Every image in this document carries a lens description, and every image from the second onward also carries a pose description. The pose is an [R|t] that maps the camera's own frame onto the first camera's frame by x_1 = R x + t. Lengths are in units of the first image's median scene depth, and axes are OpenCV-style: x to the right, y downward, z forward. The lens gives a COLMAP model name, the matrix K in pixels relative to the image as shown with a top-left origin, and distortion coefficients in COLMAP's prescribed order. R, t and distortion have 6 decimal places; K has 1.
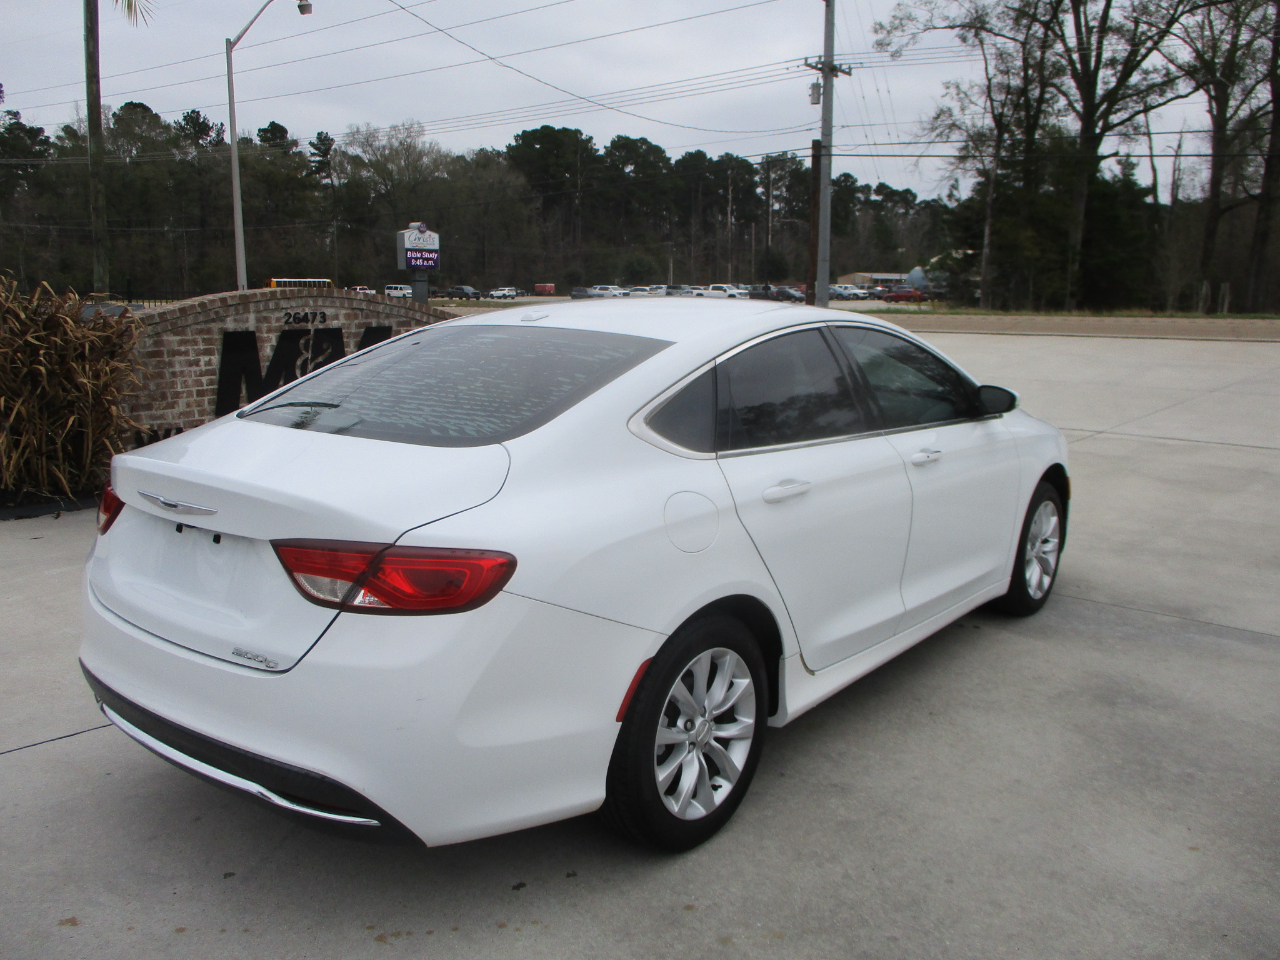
lens RADIAL K [[1048.2, 0, 634.9], [0, 1048.2, 454.3], [0, 0, 1]] dist [-0.031558, 0.002420]
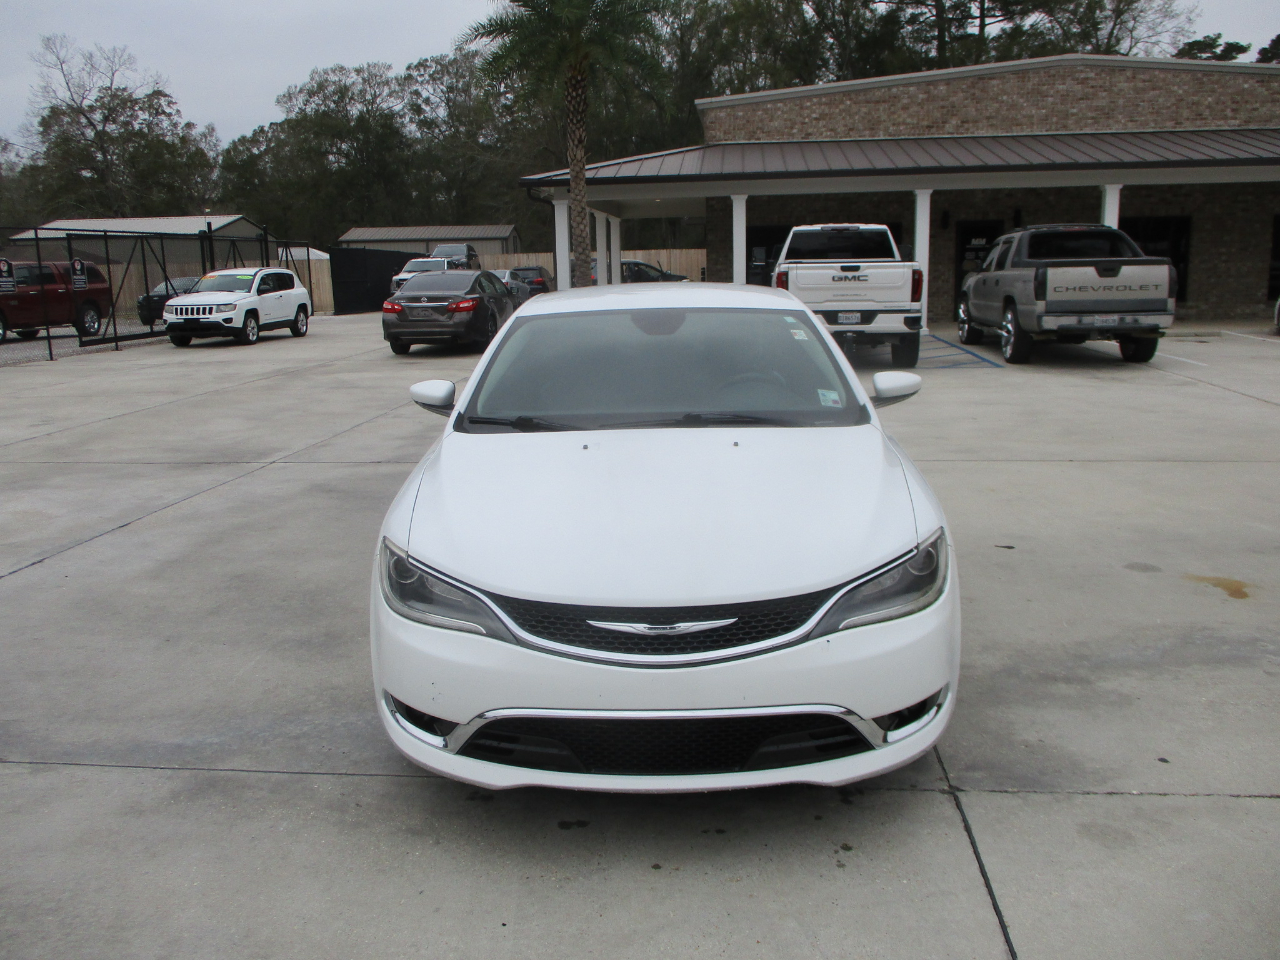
lens RADIAL K [[1048.2, 0, 640.7], [0, 1048.2, 472.6], [0, 0, 1]] dist [-0.031558, 0.002420]
pose [[-0.791001, 0.132962, -0.597192, 0.394590], [-0.071968, 0.949102, 0.306637, -0.150225], [0.607568, 0.285529, -0.741171, 0.935956]]
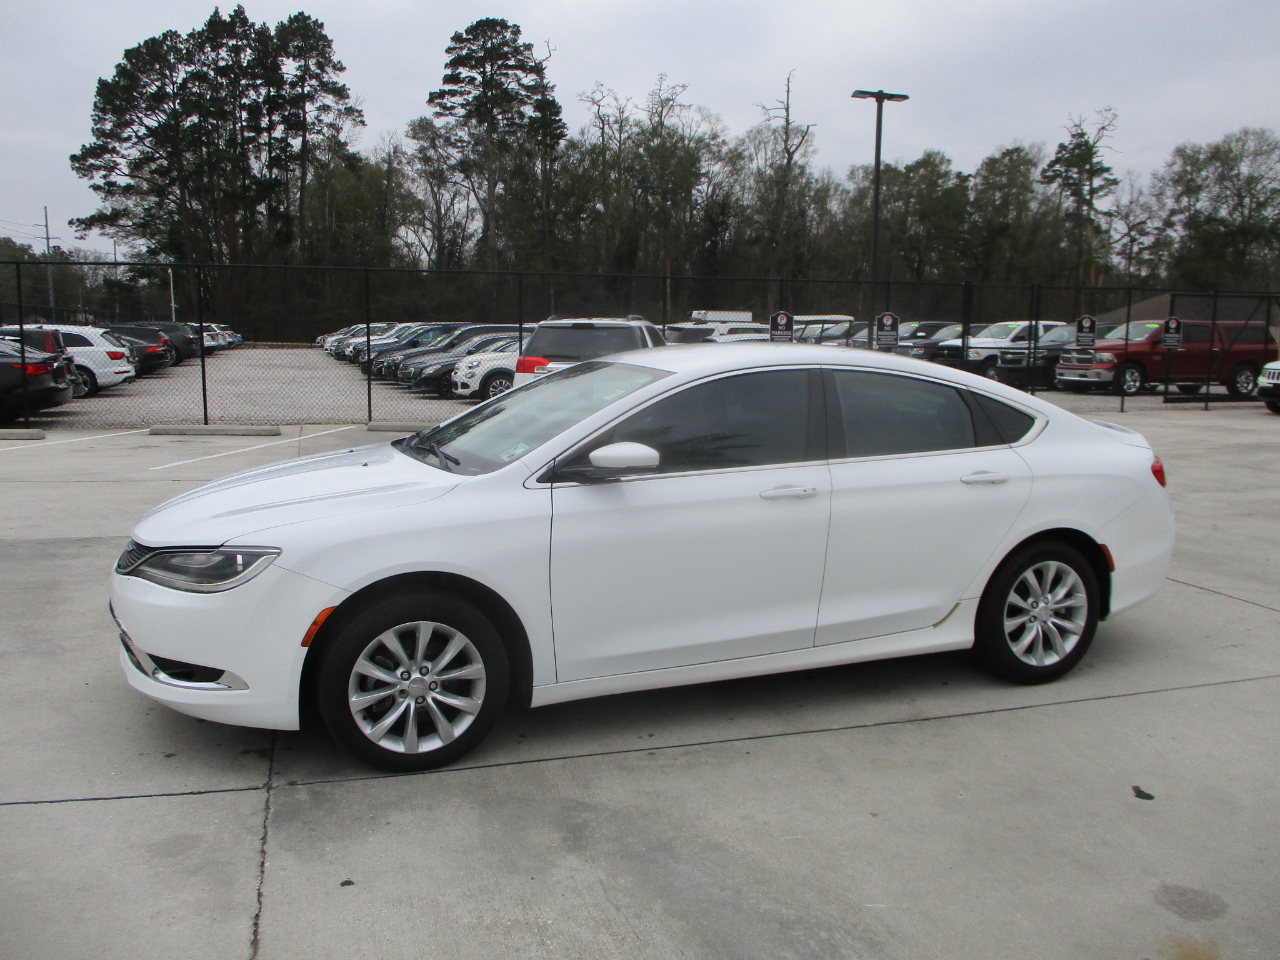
lens RADIAL K [[1048.2, 0, 619.3], [0, 1048.2, 457.7], [0, 0, 1]] dist [-0.031558, 0.002420]
pose [[-0.865648, -0.069006, 0.495875, -0.211021], [0.063472, 0.967338, 0.245417, -0.154828], [-0.496613, 0.243919, -0.832994, 1.002154]]
